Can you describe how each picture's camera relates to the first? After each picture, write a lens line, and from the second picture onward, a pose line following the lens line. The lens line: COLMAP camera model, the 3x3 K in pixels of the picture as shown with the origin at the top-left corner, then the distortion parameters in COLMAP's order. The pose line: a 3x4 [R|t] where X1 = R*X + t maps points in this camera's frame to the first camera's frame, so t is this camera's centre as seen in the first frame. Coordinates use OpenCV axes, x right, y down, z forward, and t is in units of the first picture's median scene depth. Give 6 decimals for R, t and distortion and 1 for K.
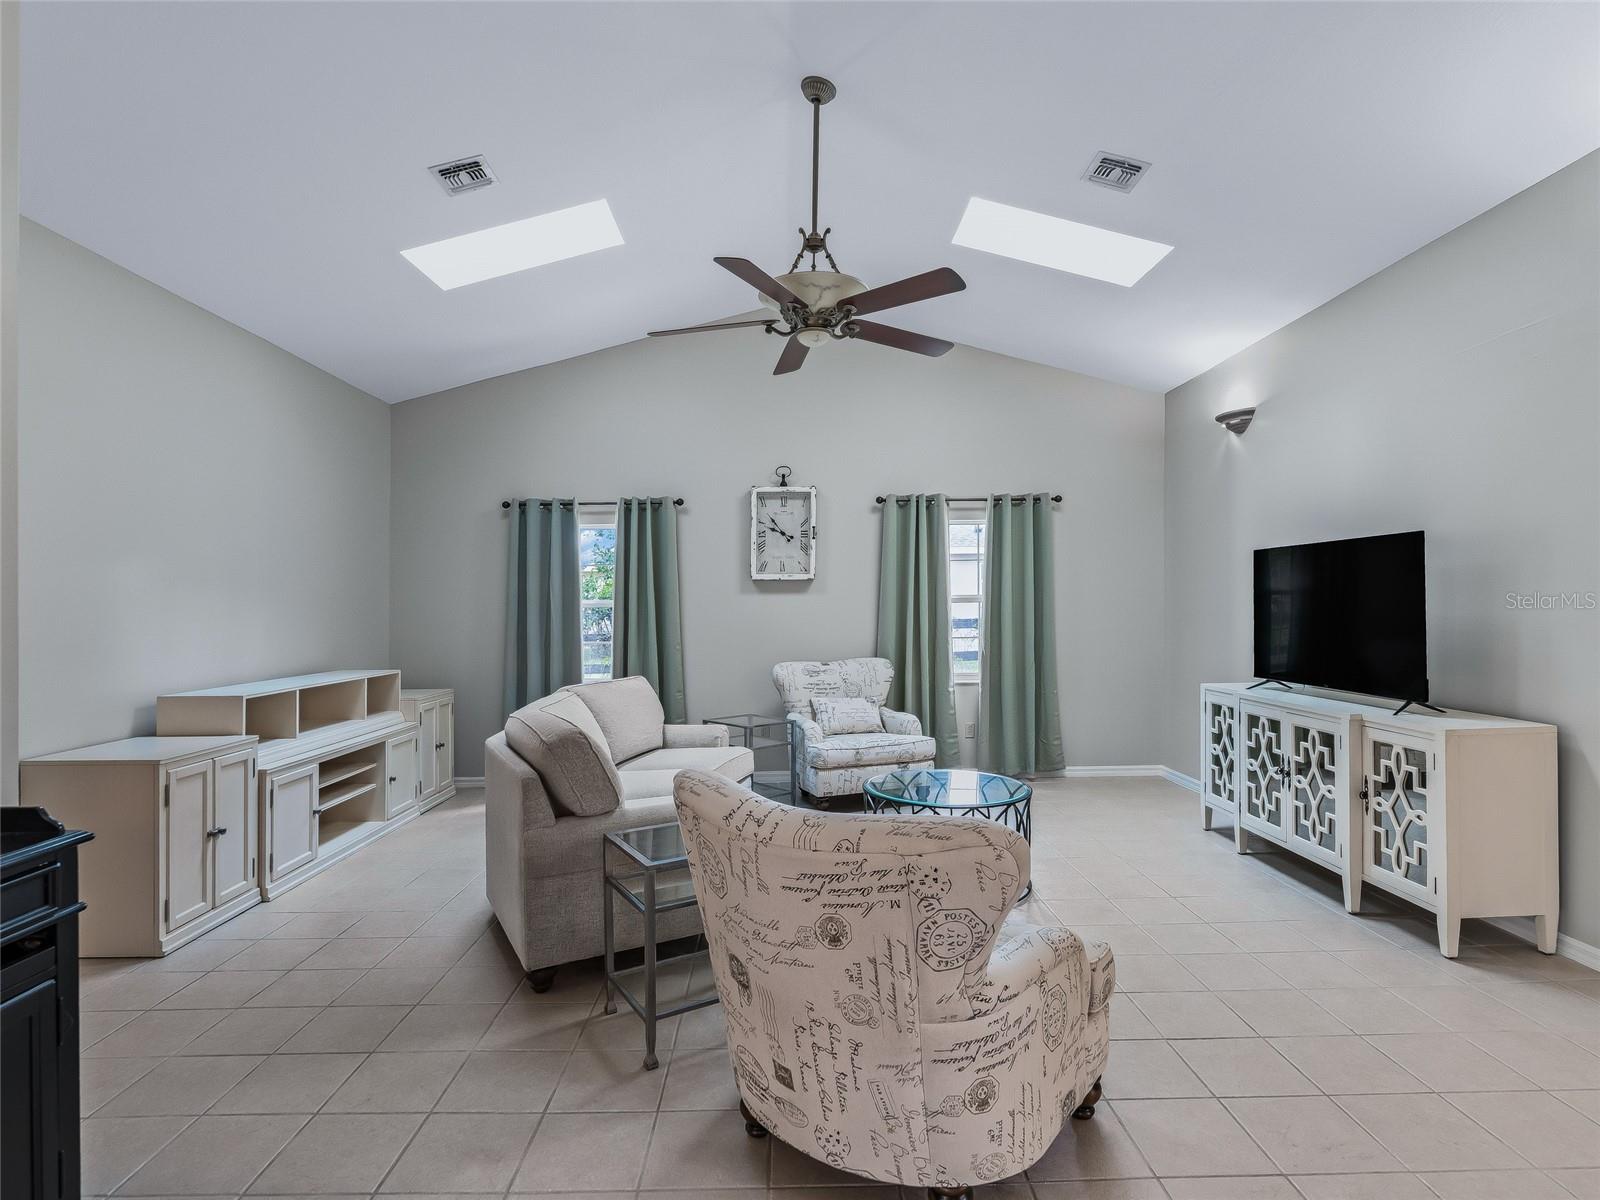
lens RADIAL K [[817.6, 0, 800.0], [0, 817.6, 600.0], [0, 0, 1]] dist [-0.005781, 0.002534]
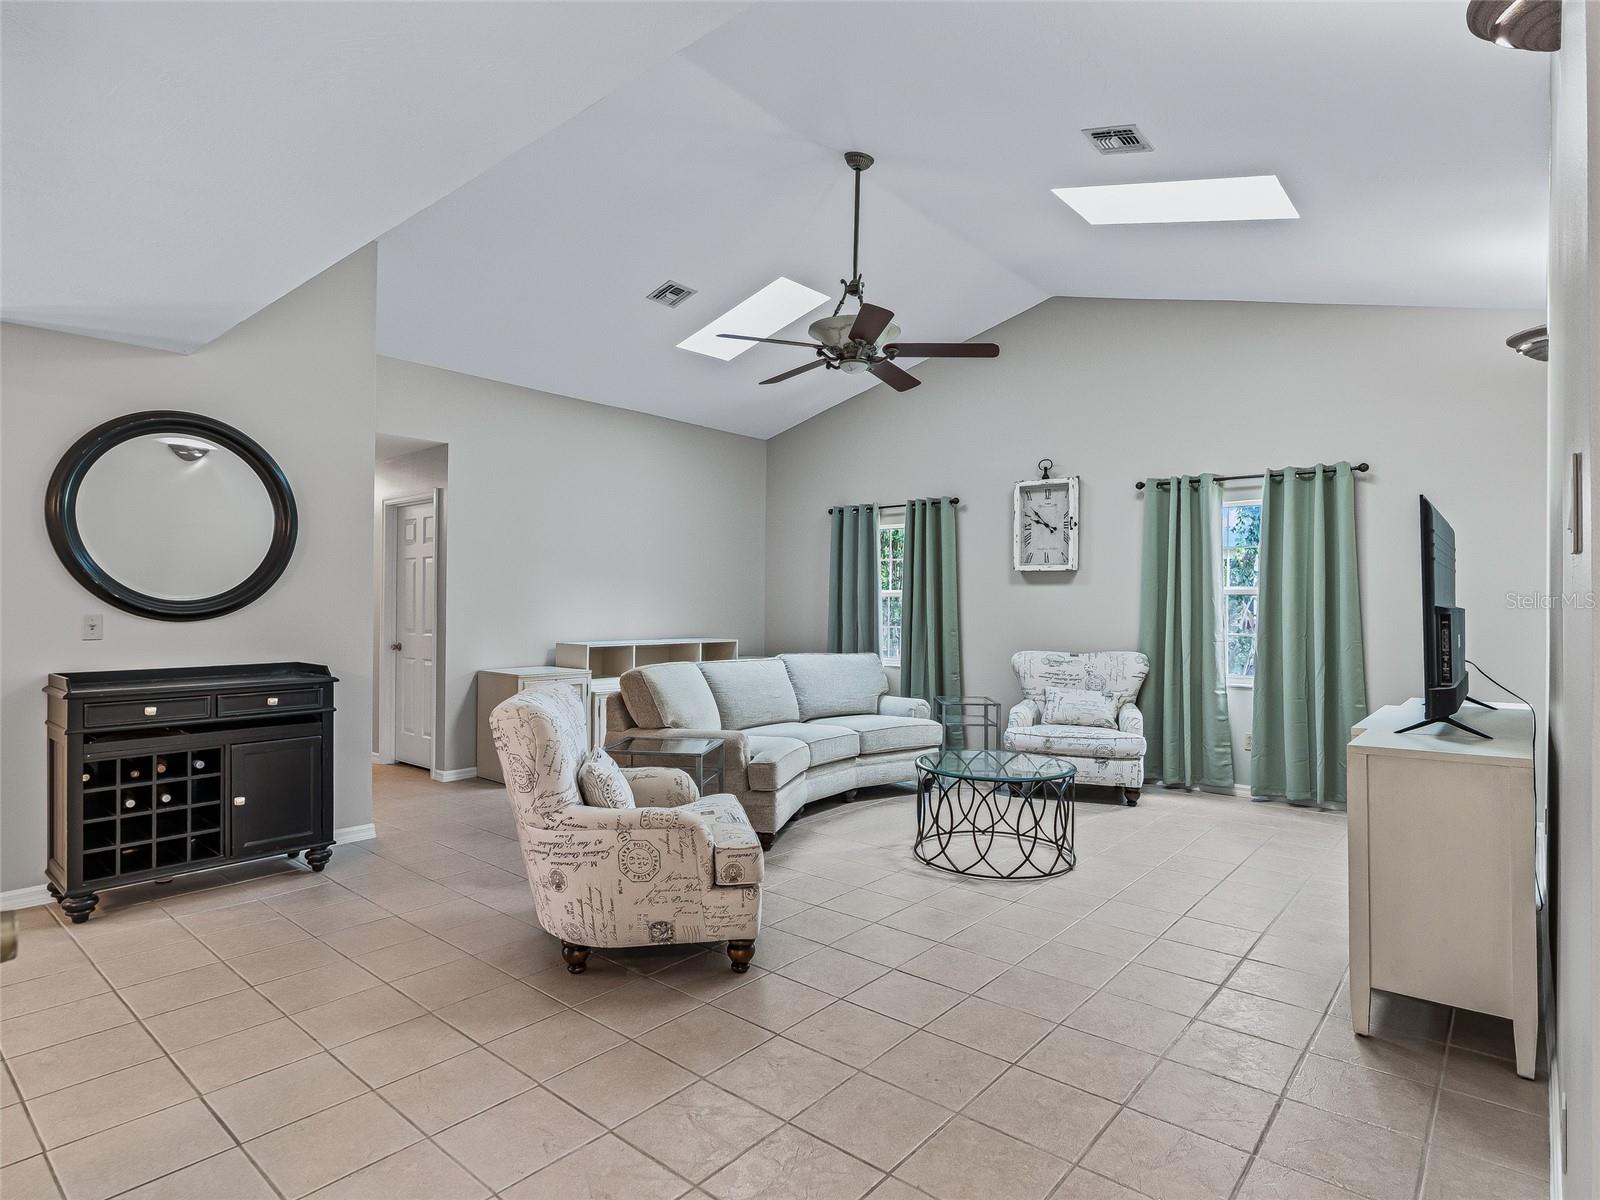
lens RADIAL K [[857.1, 0, 821.2], [0, 857.1, 591.3], [0, 0, 1]] dist [-0.013367, 0.000425]
pose [[0.757777, 0.004733, -0.652496, 0.467629], [-0.010396, 0.999934, -0.004820, 0.008879], [0.652430, 0.010436, 0.757777, 0.012074]]
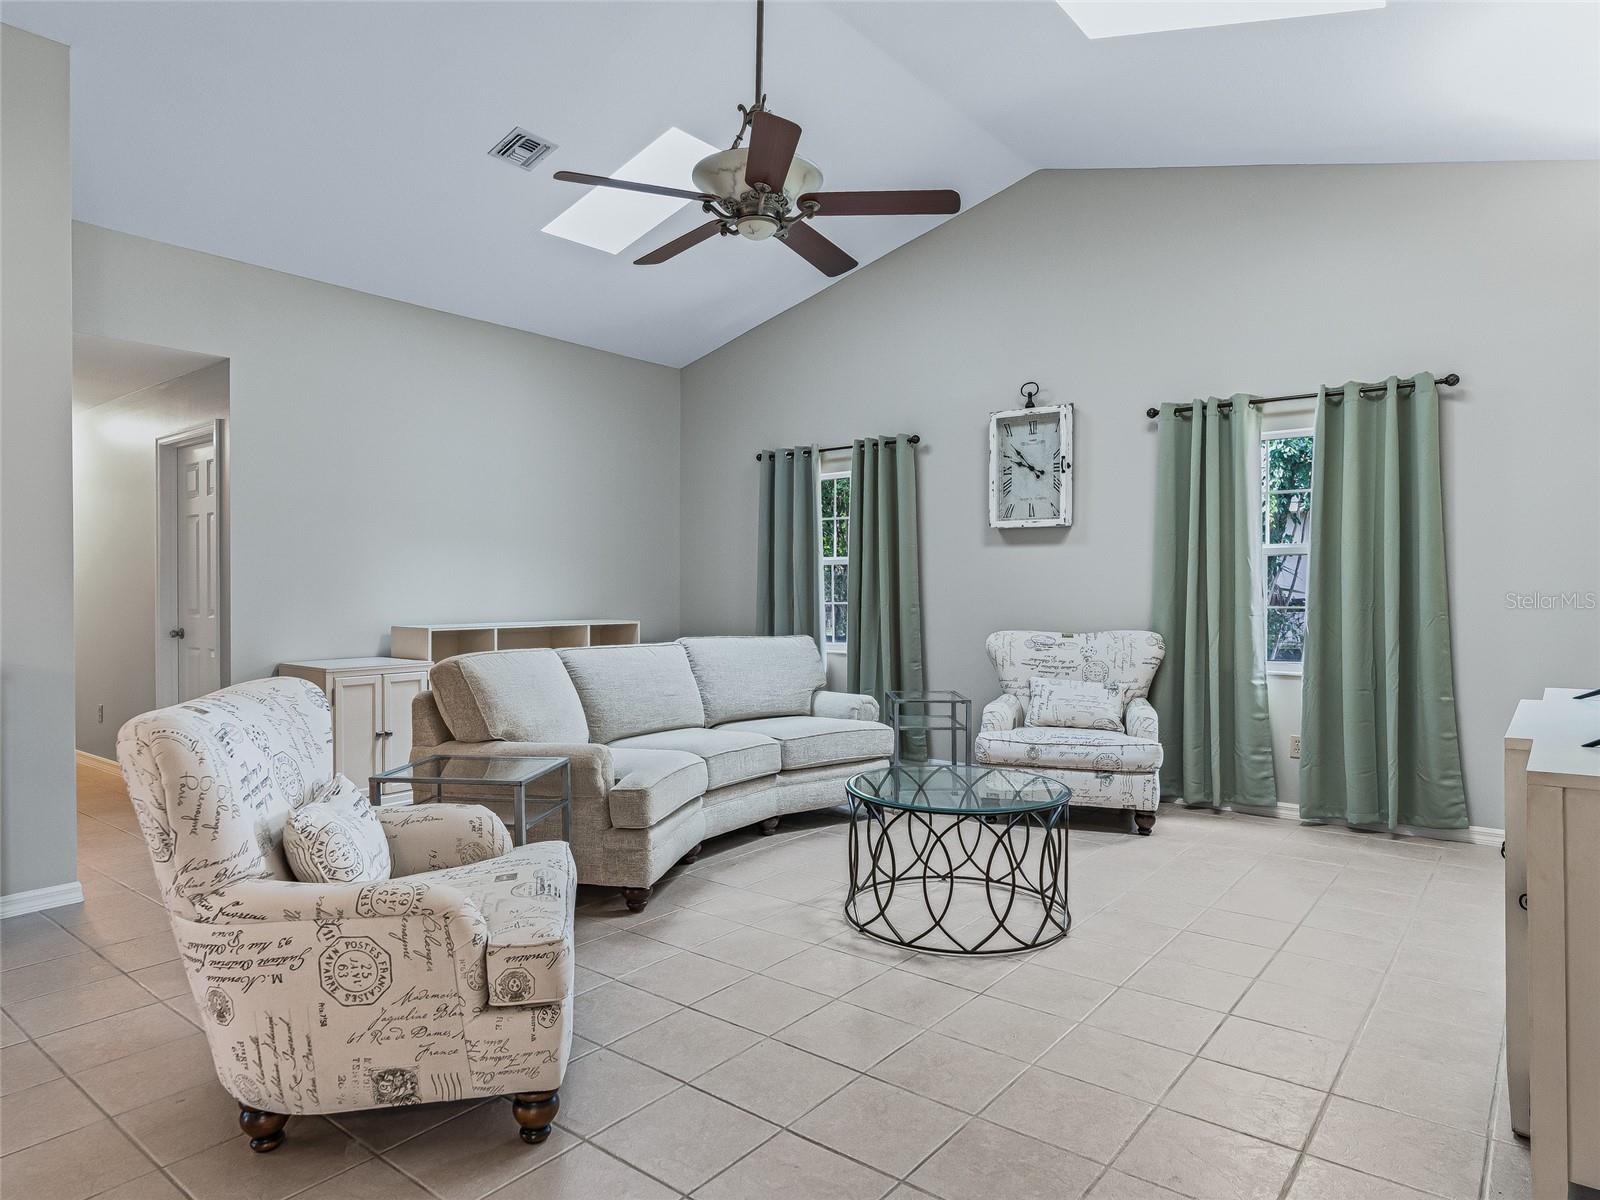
lens RADIAL K [[968.0, 0, 811.8], [0, 968.0, 587.9], [0, 0, 1]] dist [-0.003129, 0.000257]
pose [[0.776182, 0.009509, -0.630437, 0.407048], [-0.003029, 0.999931, 0.011353, 0.023656], [0.630501, -0.006902, 0.776158, 0.148301]]
